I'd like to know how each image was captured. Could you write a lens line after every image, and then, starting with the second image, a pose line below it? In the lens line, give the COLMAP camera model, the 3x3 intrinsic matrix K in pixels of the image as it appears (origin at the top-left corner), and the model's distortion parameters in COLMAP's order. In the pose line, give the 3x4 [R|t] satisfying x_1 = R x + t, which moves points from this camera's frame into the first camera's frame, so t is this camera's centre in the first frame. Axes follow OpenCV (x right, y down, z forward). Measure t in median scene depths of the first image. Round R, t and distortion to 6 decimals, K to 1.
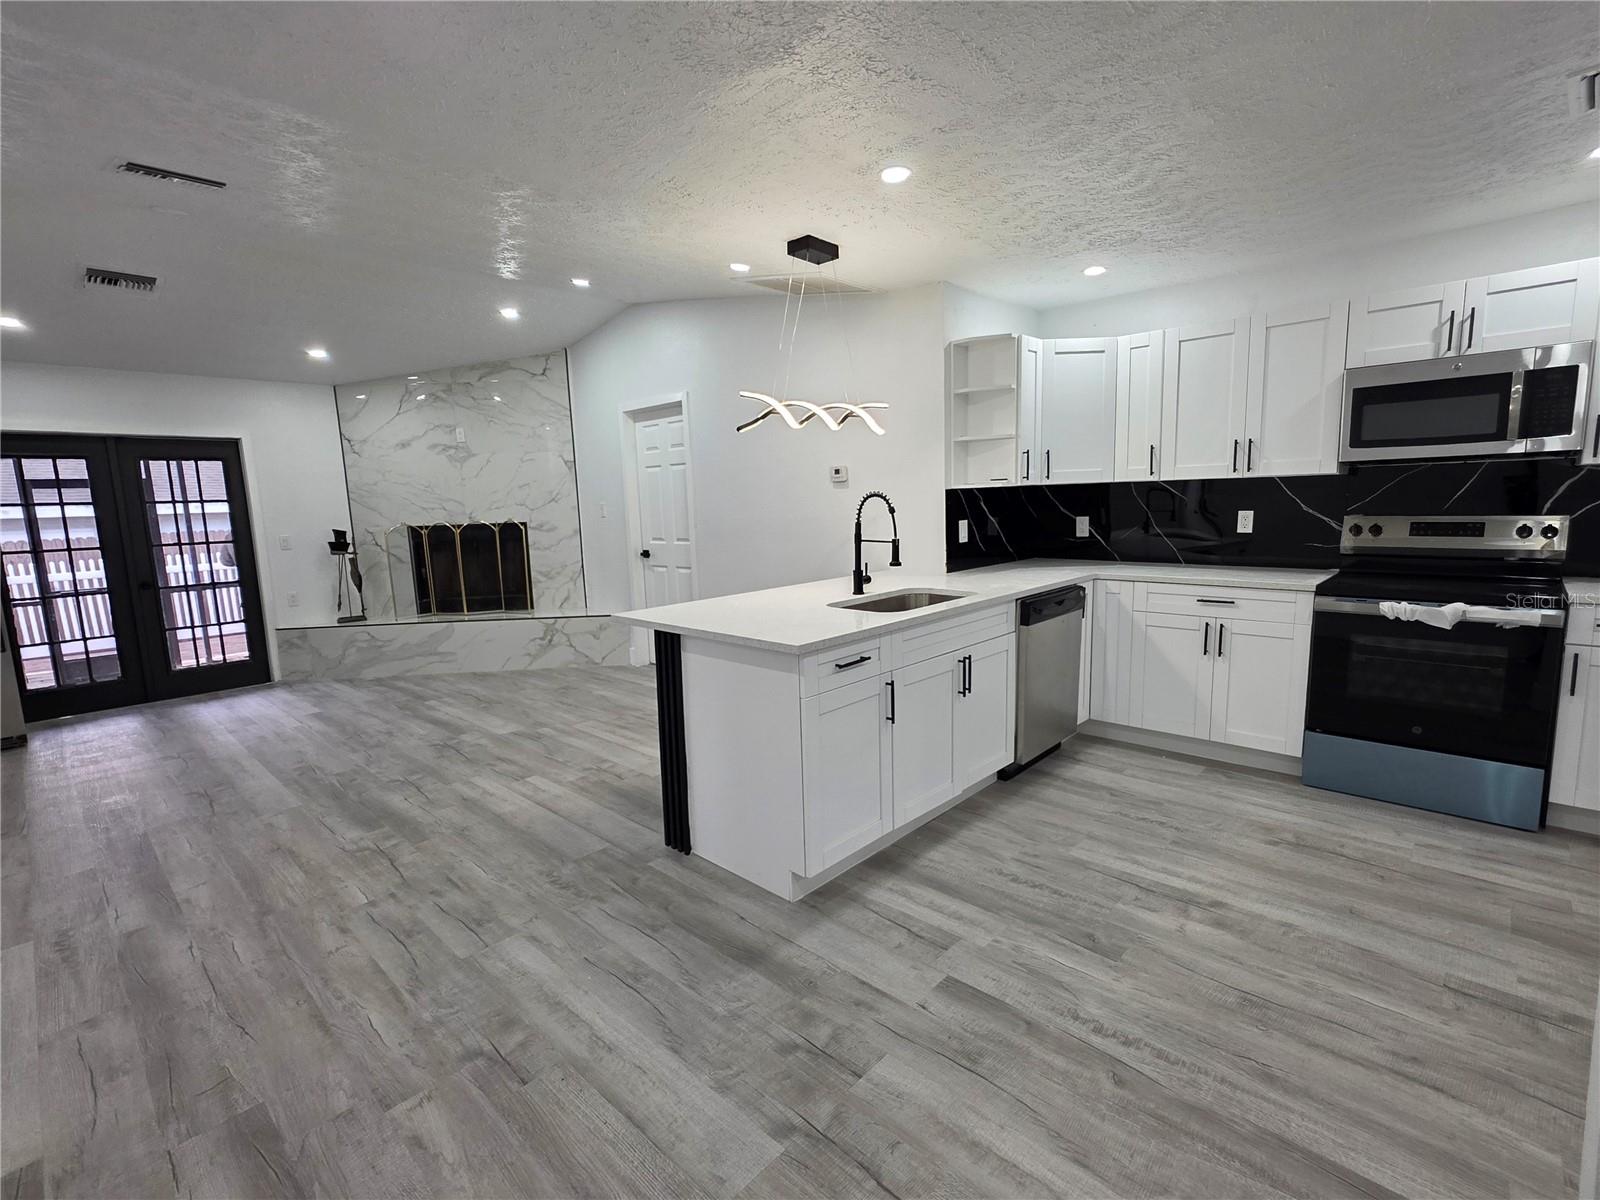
lens RADIAL K [[741.1, 0, 804.6], [0, 741.1, 602.9], [0, 0, 1]] dist [0.000675, 0.001901]
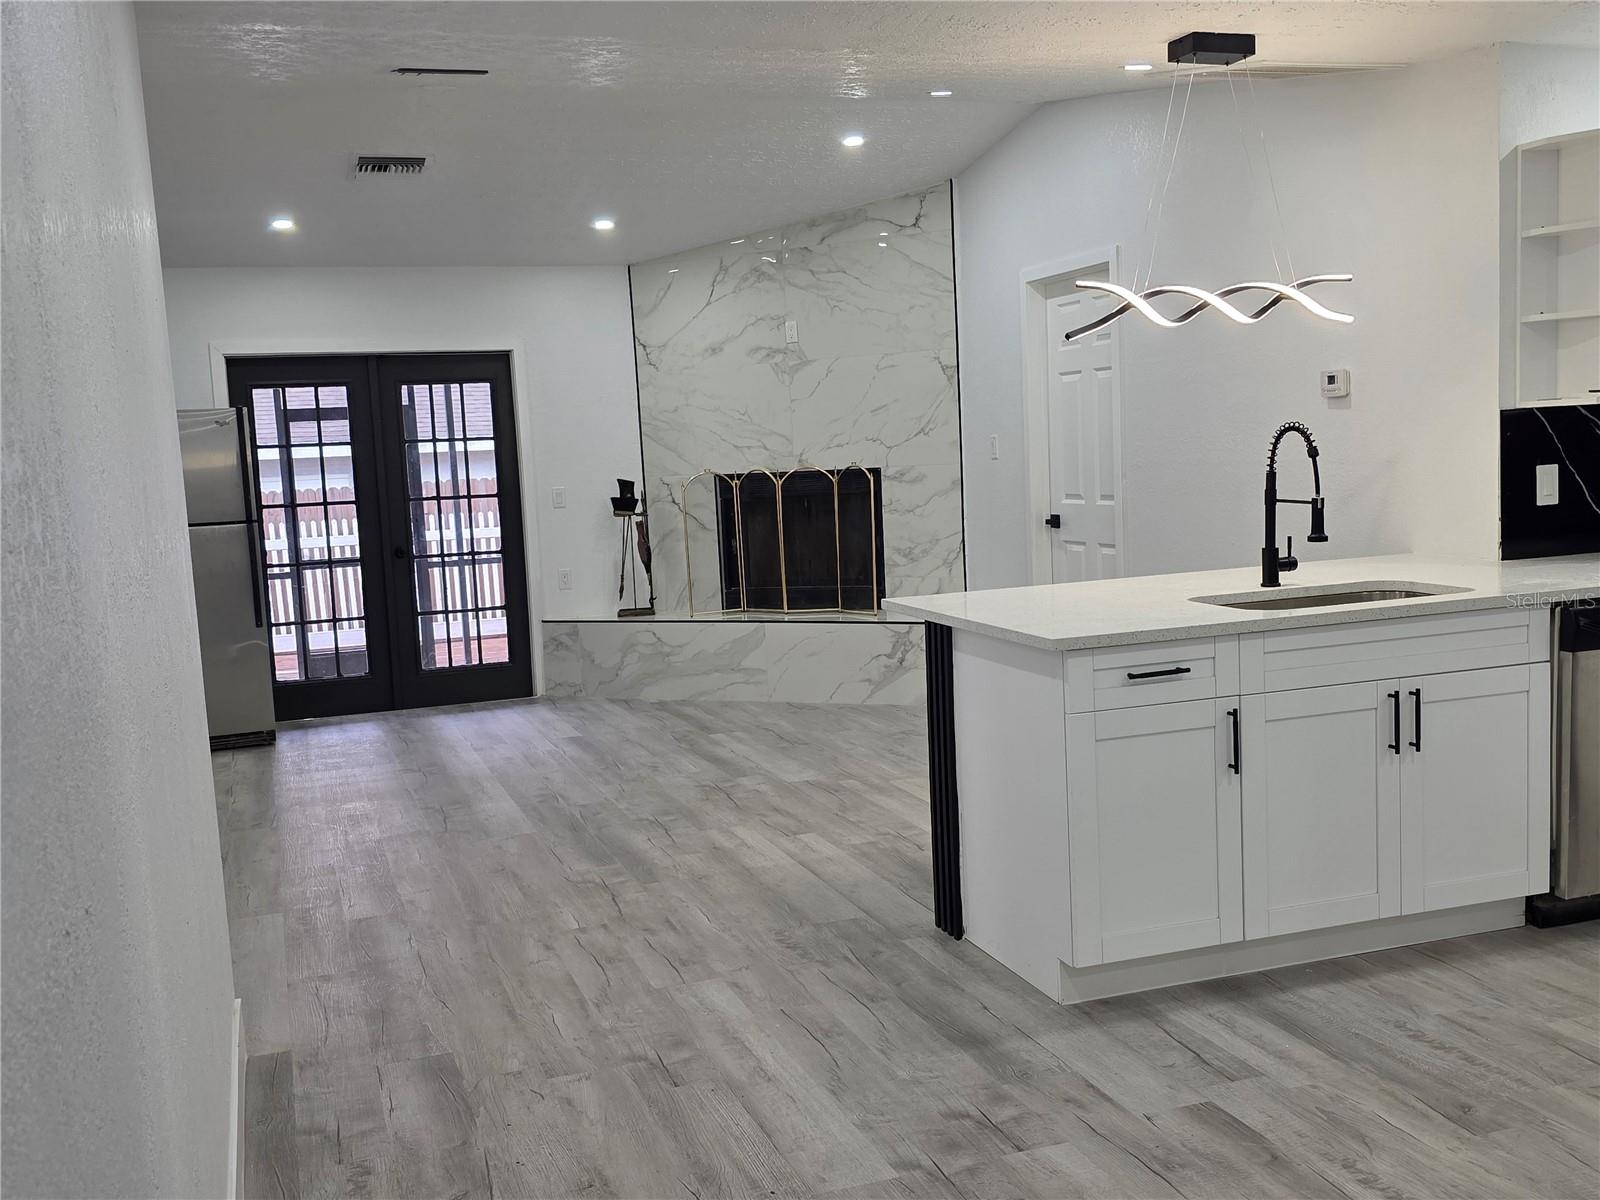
lens RADIAL K [[1562.0, 0, 789.6], [0, 1562.0, 606.1], [0, 0, 1]] dist [0.156049, -0.303828]
pose [[0.882644, 0.040753, -0.468272, 0.350712], [-0.048178, 0.998831, -0.003883, 0.030244], [0.467567, 0.025988, 0.883576, -0.372977]]
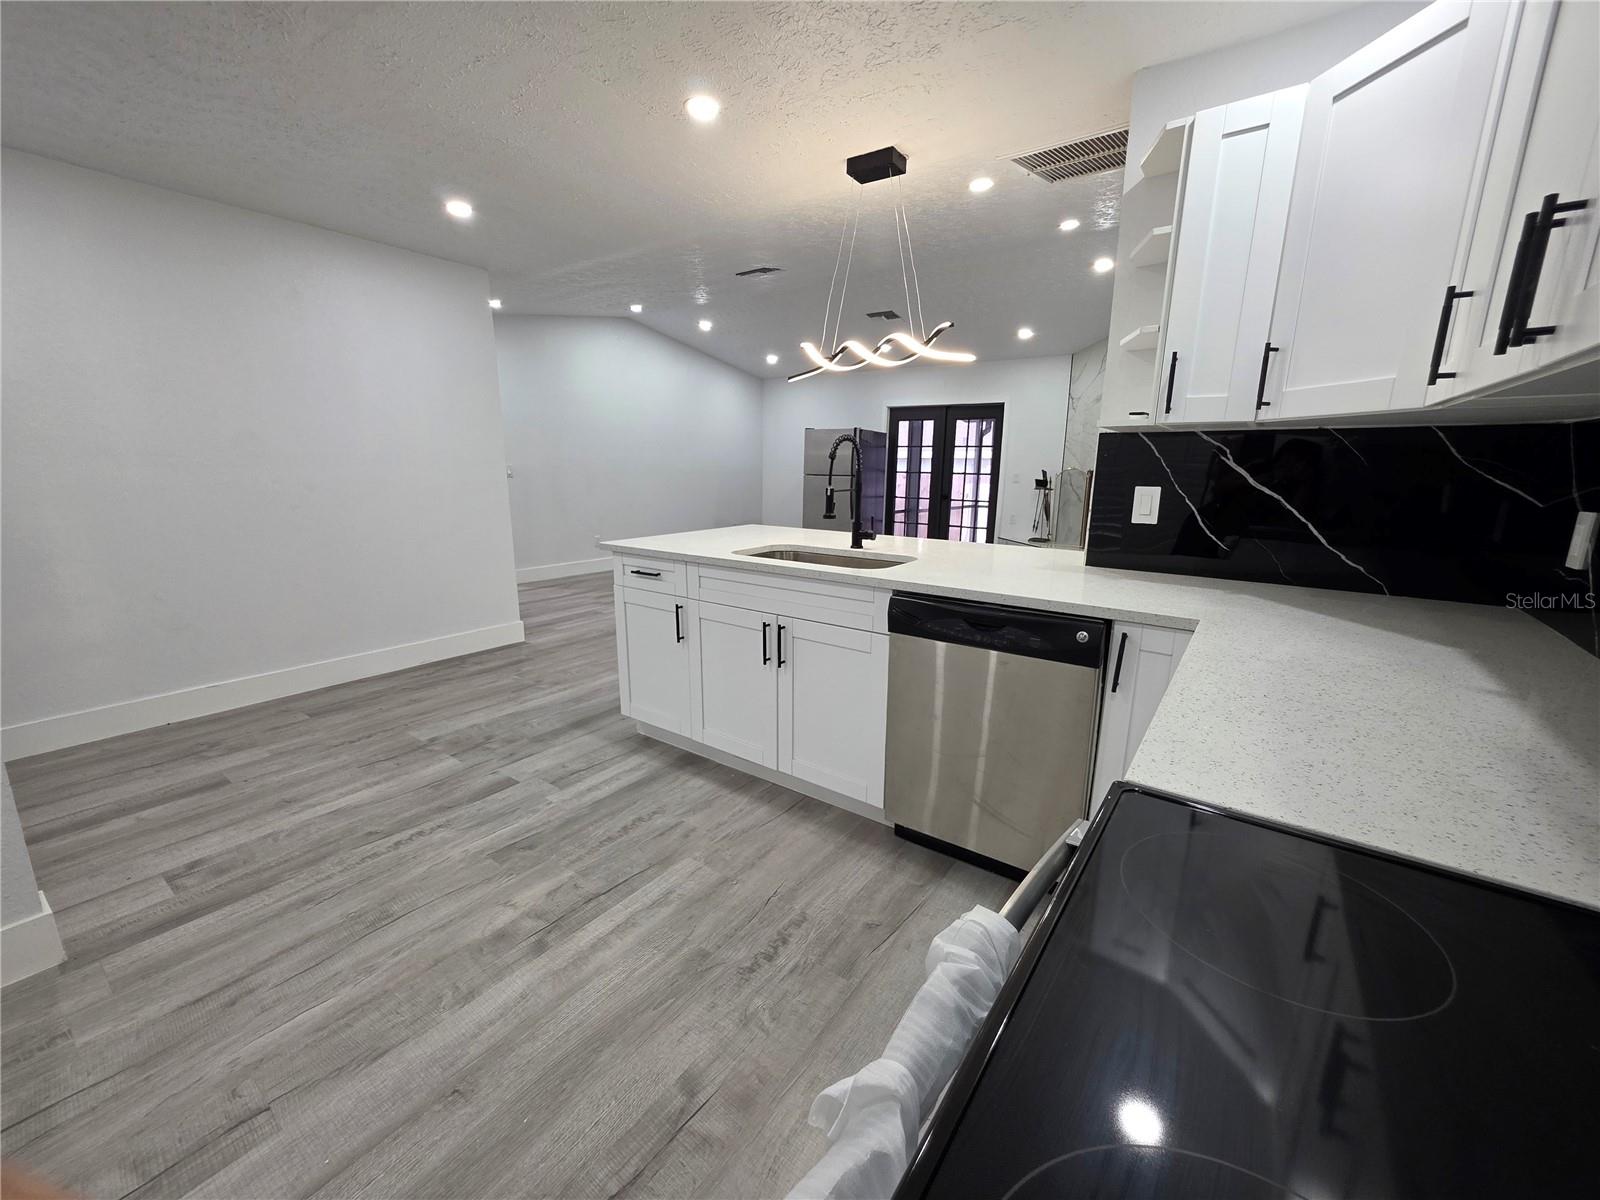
lens RADIAL K [[638.6, 0, 803.4], [0, 638.6, 601.8], [0, 0, 1]] dist [0.001847, 0.000008]
pose [[0.132664, 0.245422, -0.960296, 0.877849], [-0.157491, 0.961770, 0.224041, -0.119555], [0.978569, 0.121516, 0.166244, 0.837646]]
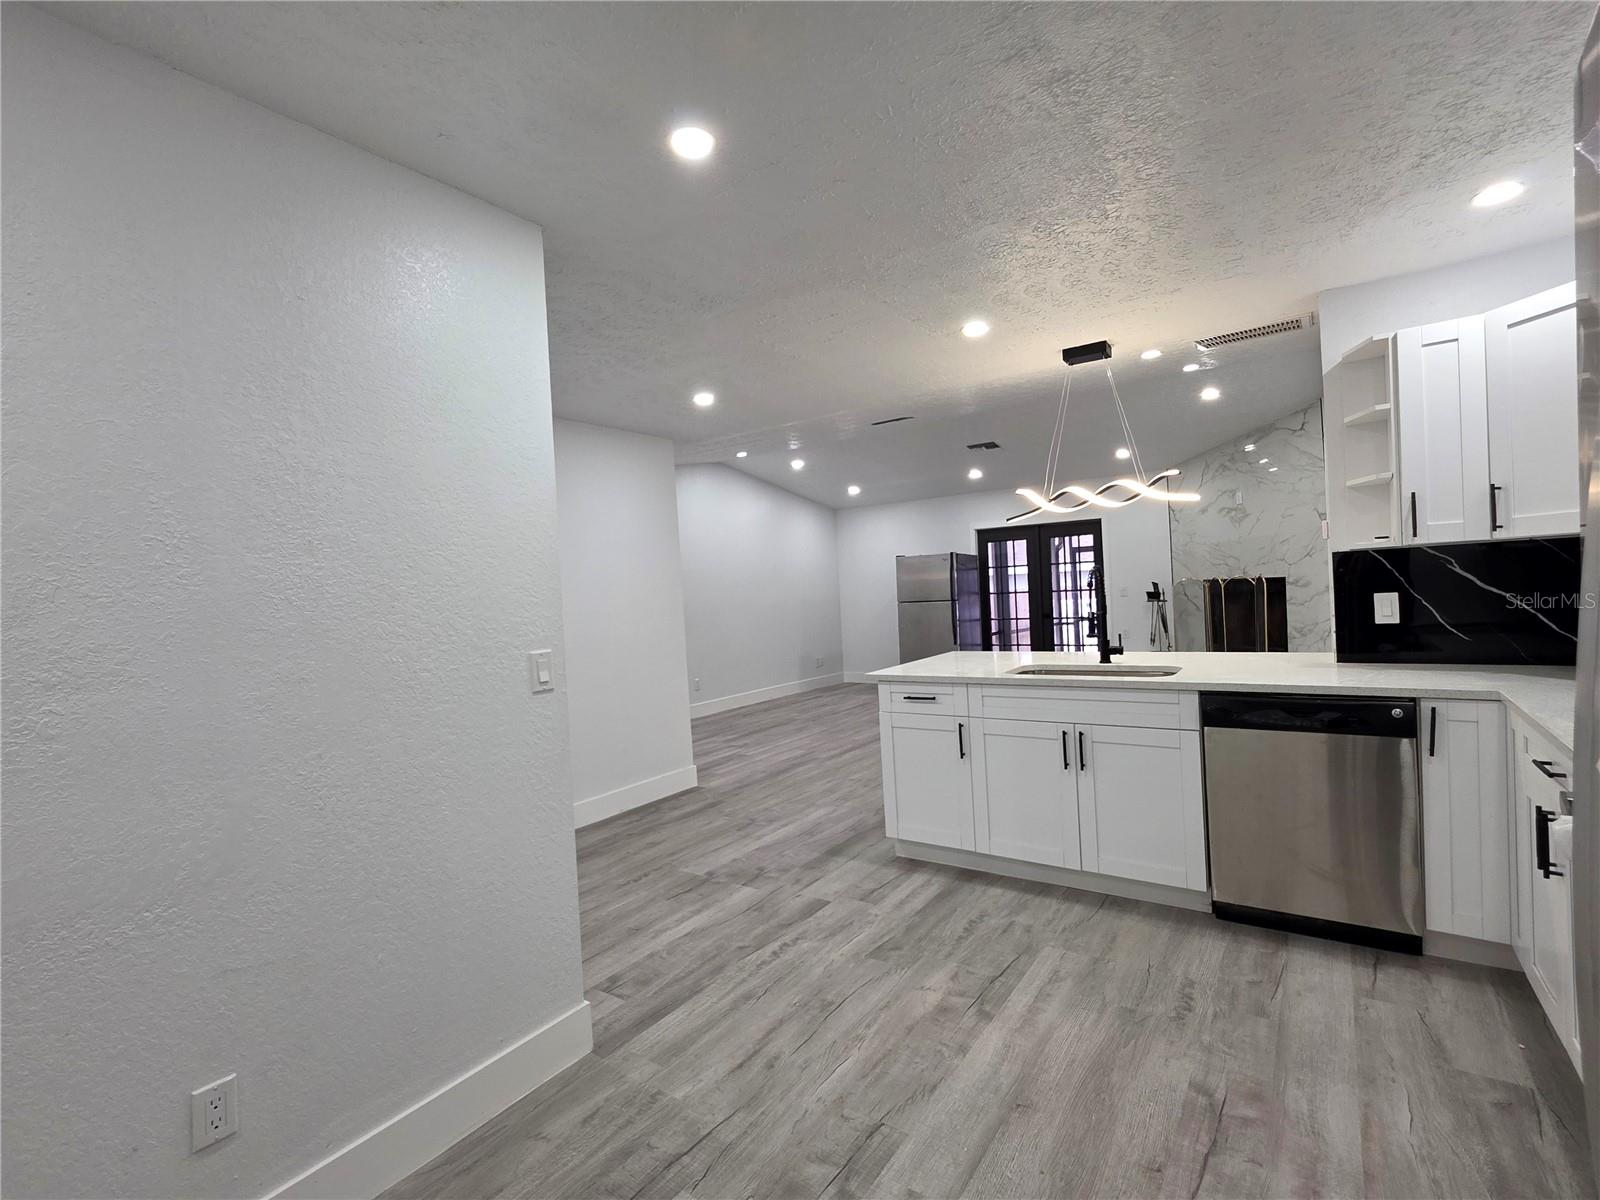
lens RADIAL K [[741.1, 0, 804.6], [0, 741.1, 602.9], [0, 0, 1]] dist [0.000675, 0.001901]
pose [[0.141207, 0.044472, -0.988981, 1.071128], [-0.093638, 0.995112, 0.031378, -0.091580], [0.985542, 0.088176, 0.144681, 0.442125]]
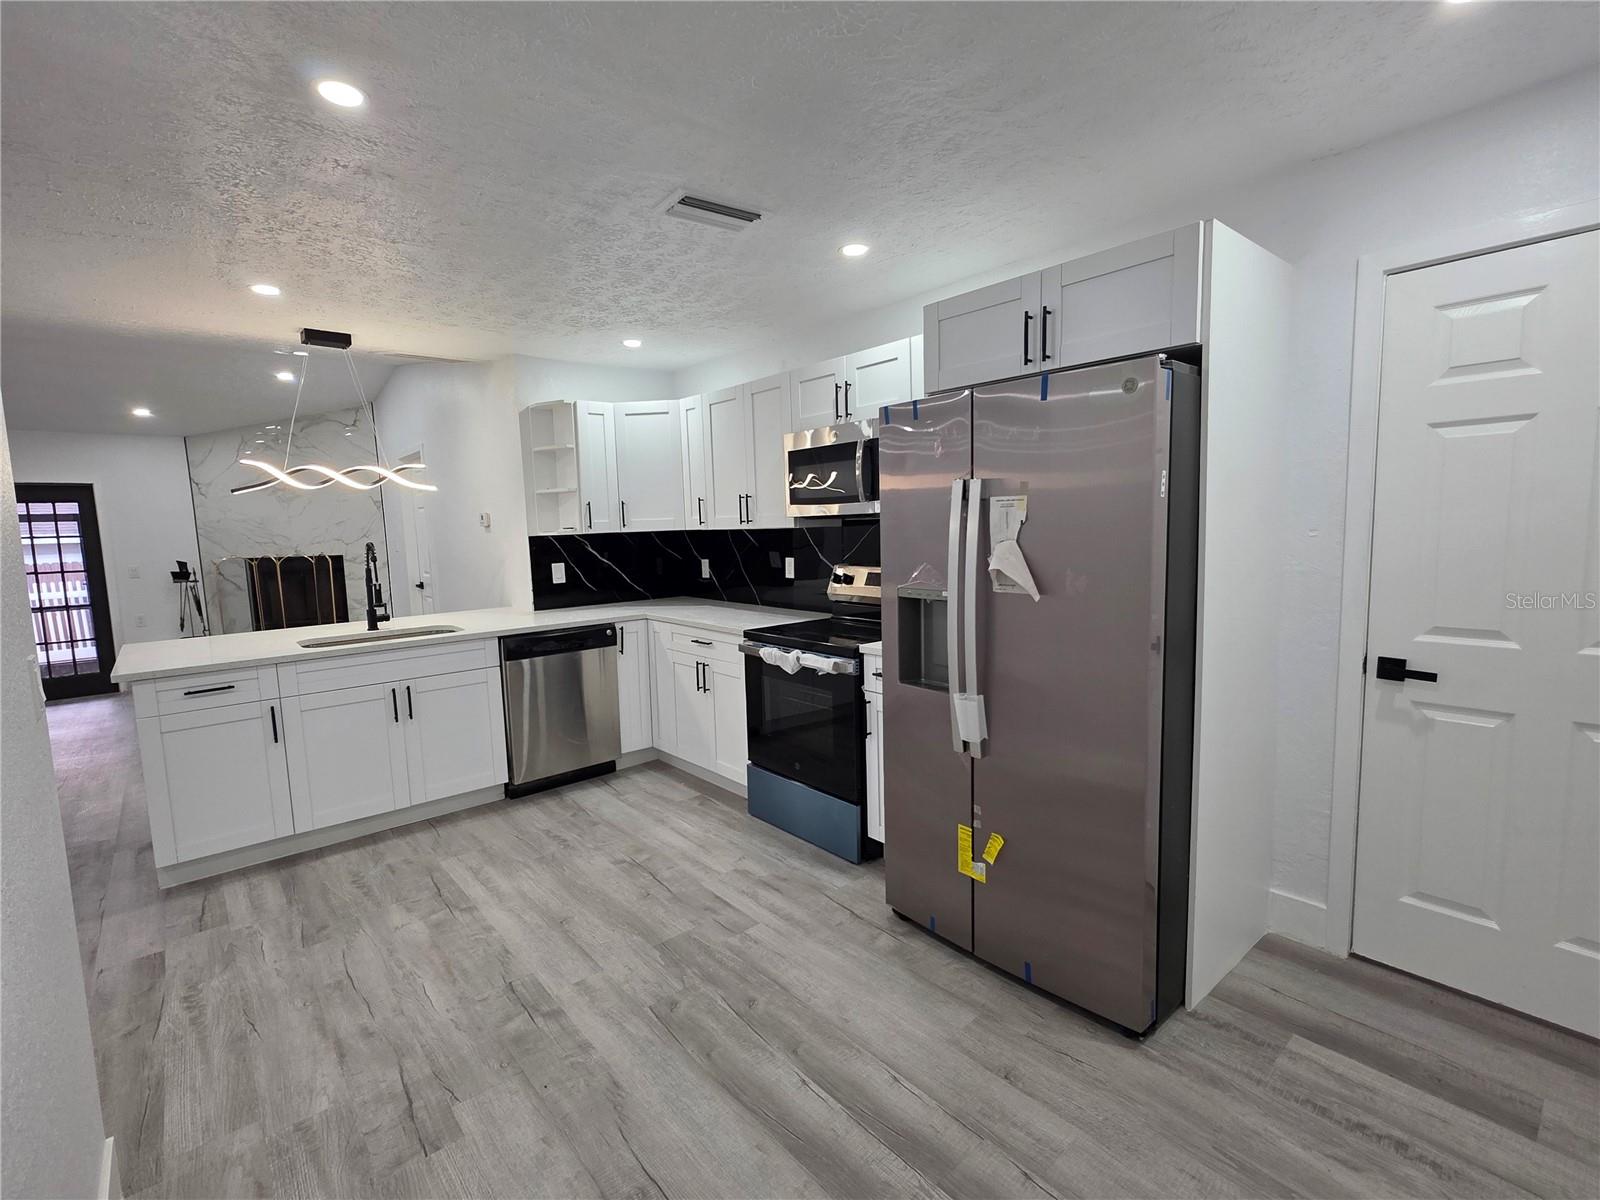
lens RADIAL K [[739.6, 0, 800.0], [0, 739.6, 600.0], [0, 0, 1]] dist [0.003718, 0.000381]
pose [[0.994072, 0.014261, -0.107782, 0.885928], [-0.017891, 0.999302, -0.032794, -0.033842], [0.107239, 0.034528, 0.993634, -0.078718]]
